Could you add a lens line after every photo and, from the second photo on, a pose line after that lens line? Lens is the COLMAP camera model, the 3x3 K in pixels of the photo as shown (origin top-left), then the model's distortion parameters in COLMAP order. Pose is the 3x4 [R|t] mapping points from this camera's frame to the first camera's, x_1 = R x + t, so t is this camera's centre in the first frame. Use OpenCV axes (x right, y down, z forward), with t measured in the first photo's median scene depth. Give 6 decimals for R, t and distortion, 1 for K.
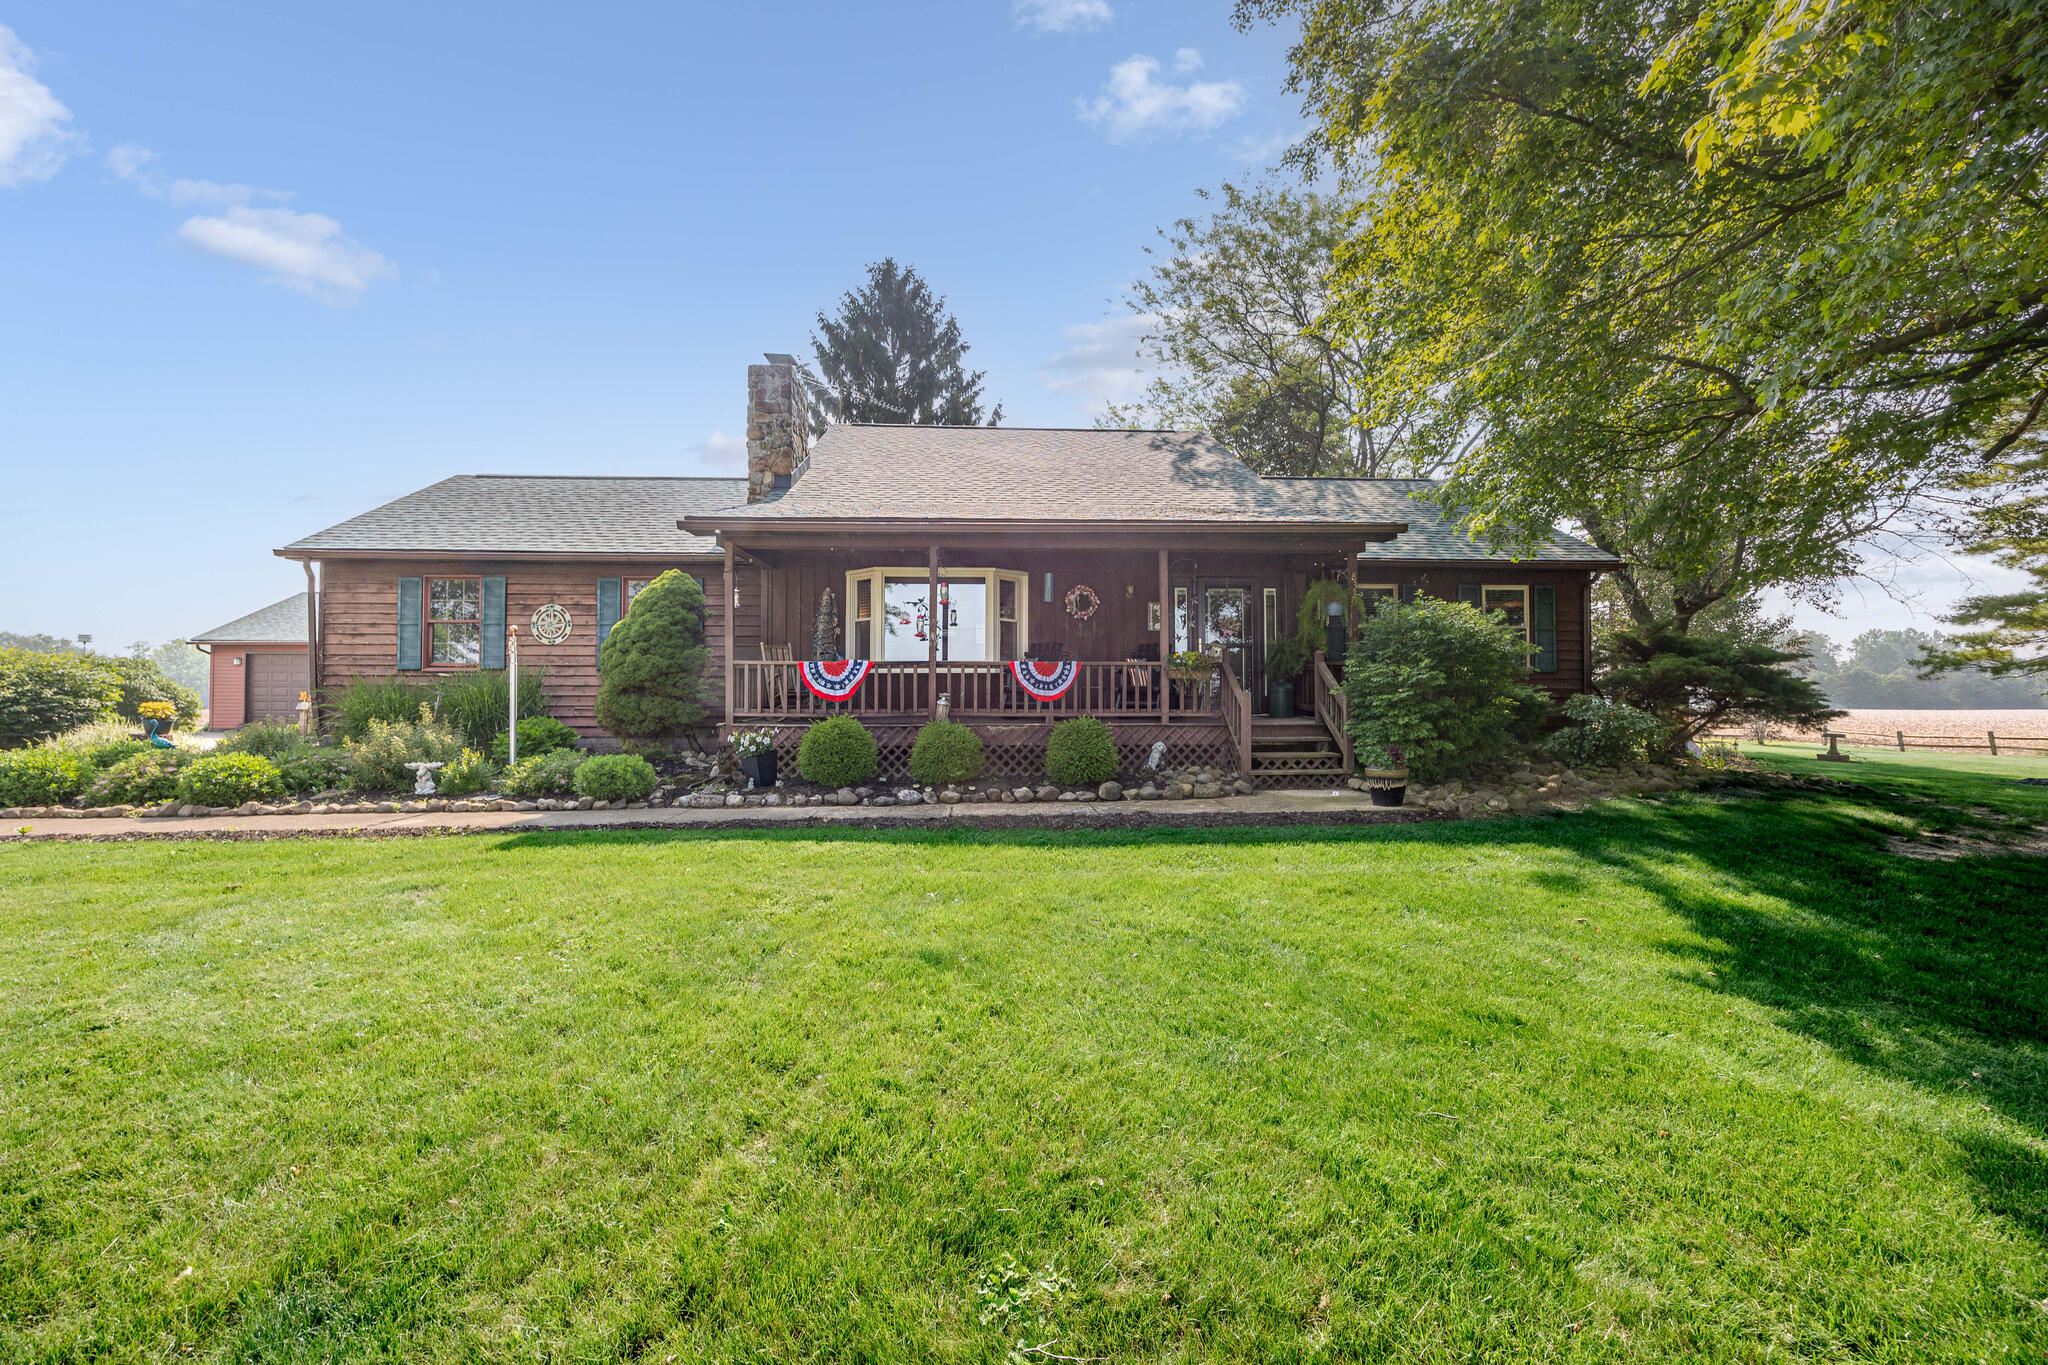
lens RADIAL K [[776.4, 0, 1027.7], [0, 776.4, 679.3], [0, 0, 1]] dist [-0.003935, 0.000088]
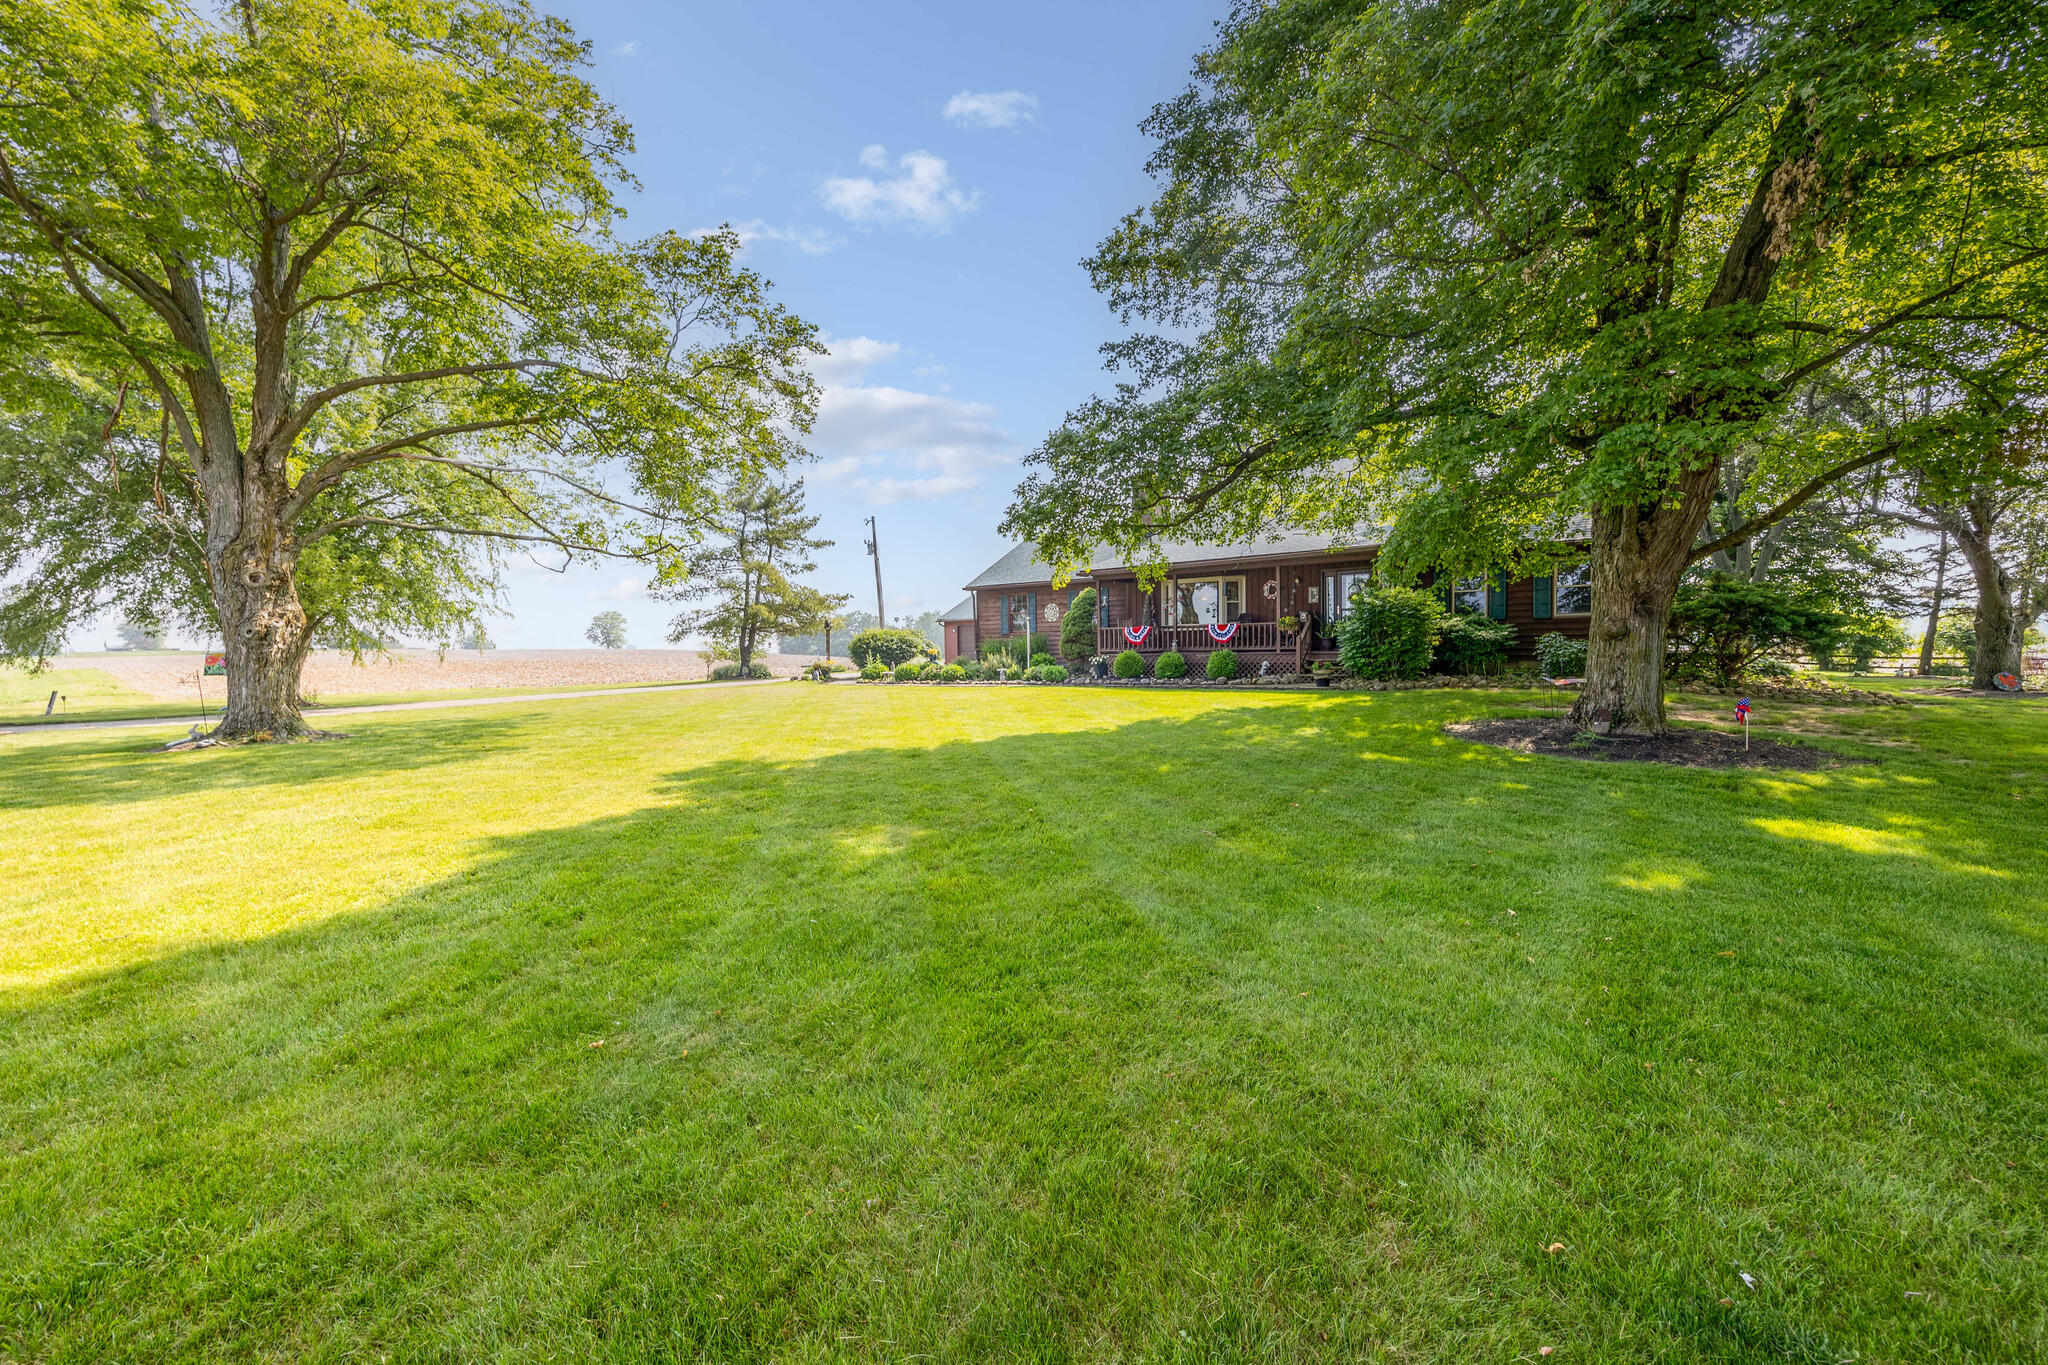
lens RADIAL K [[776.4, 0, 1027.7], [0, 776.4, 679.3], [0, 0, 1]] dist [-0.003935, 0.000088]
pose [[0.767157, 0.013896, -0.641309, 0.881198], [0.025417, 0.998322, 0.052038, 0.003383], [0.640956, -0.056222, 0.765516, -0.879178]]
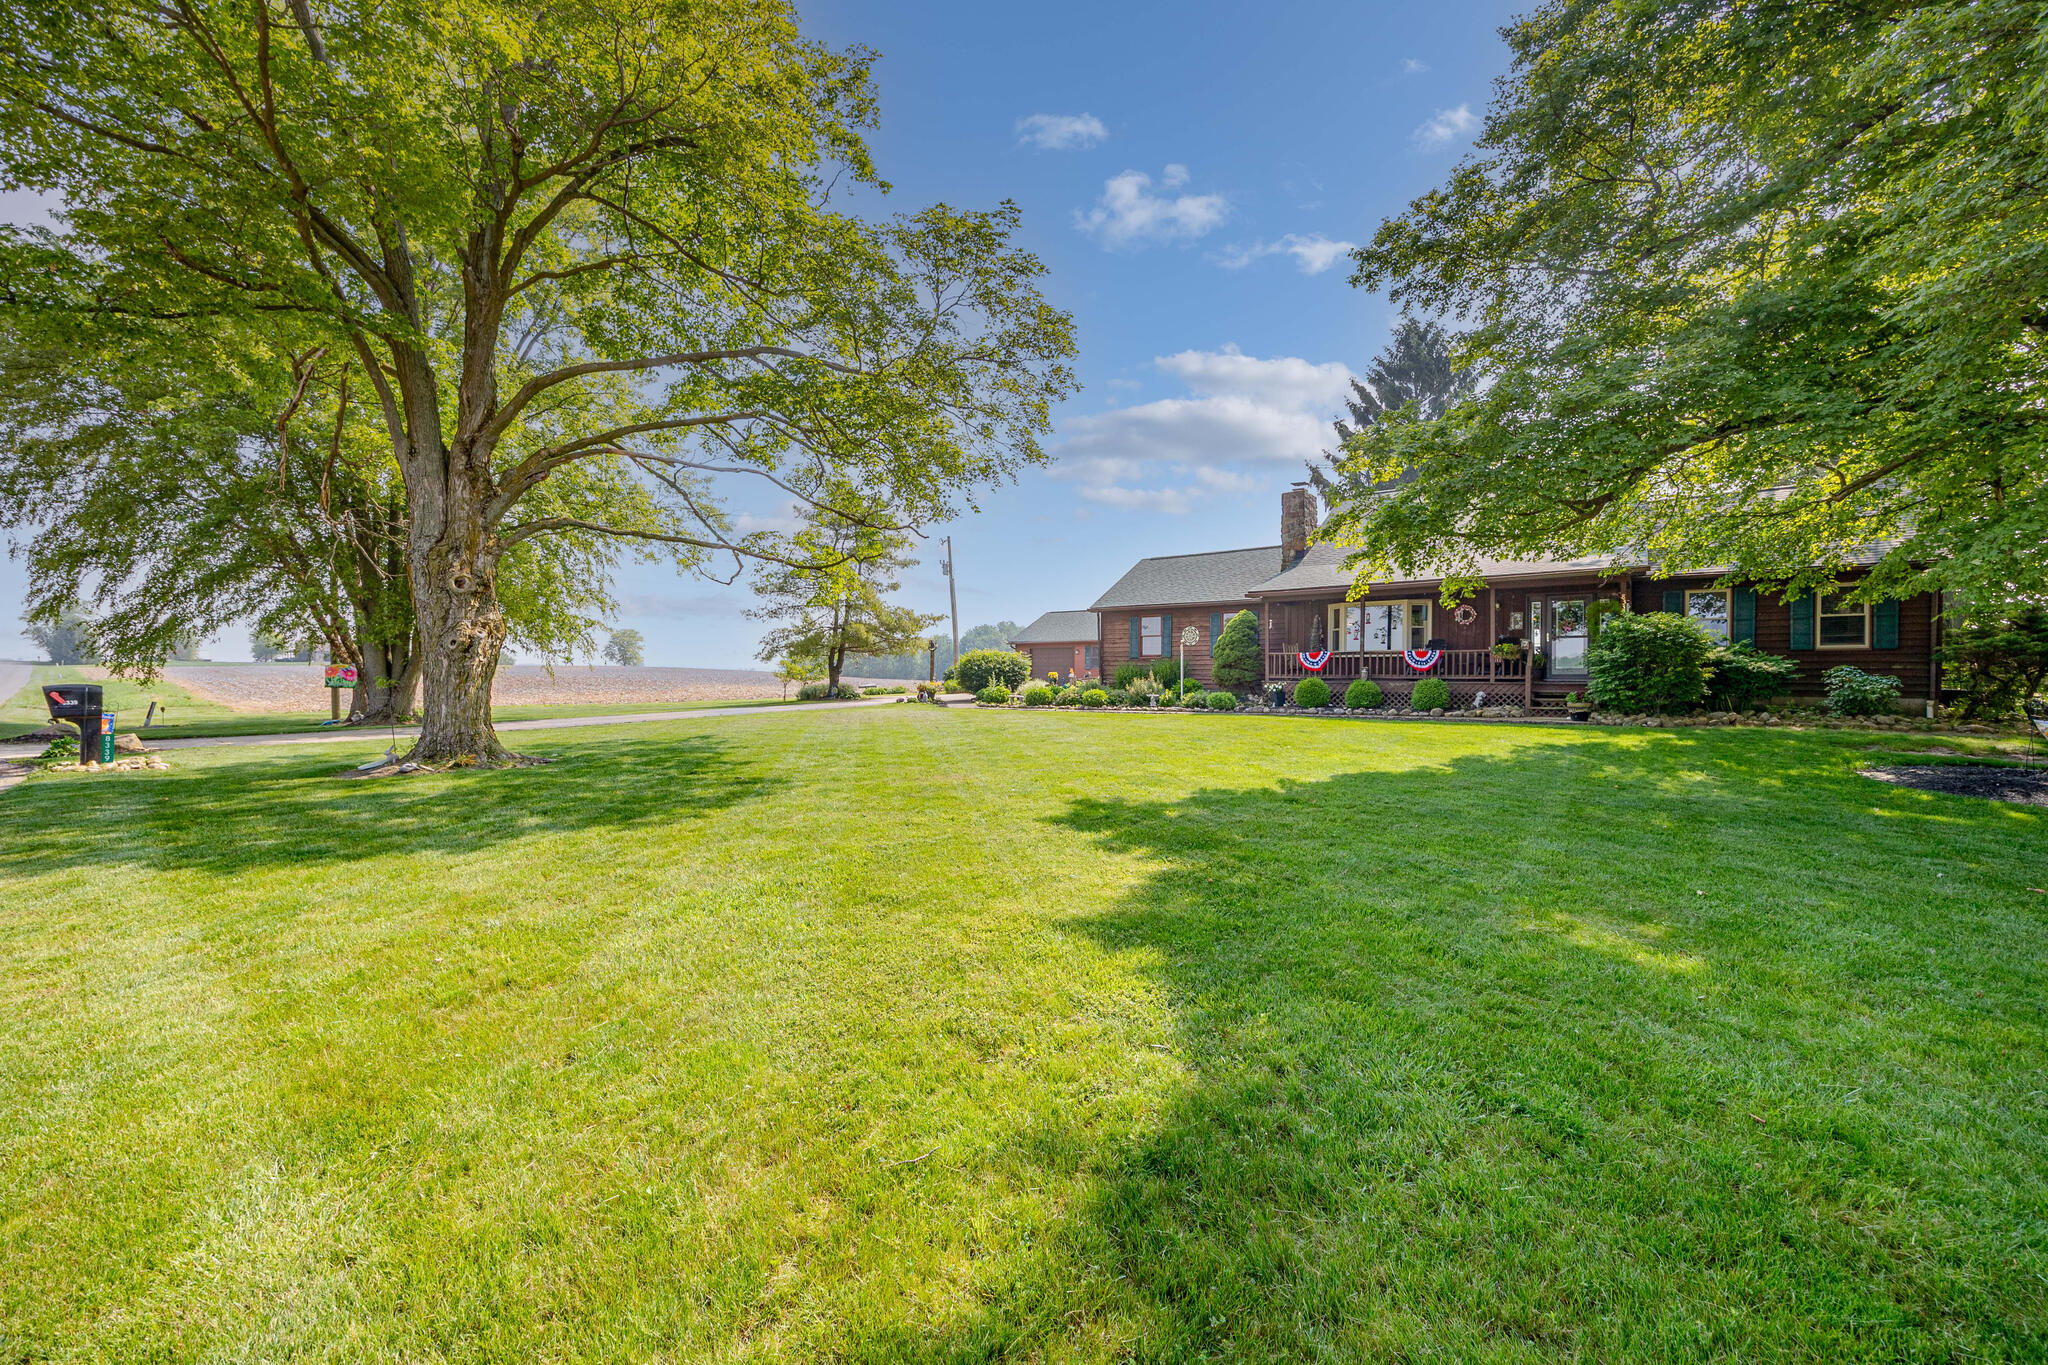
lens RADIAL K [[767.9, 0, 1026.7], [0, 767.9, 681.1], [0, 0, 1]] dist [-0.001161, 0.000012]
pose [[0.755916, 0.007774, -0.654623, 0.486487], [0.010279, 0.999665, 0.023741, -0.002078], [0.654588, -0.024675, 0.755583, -1.013890]]
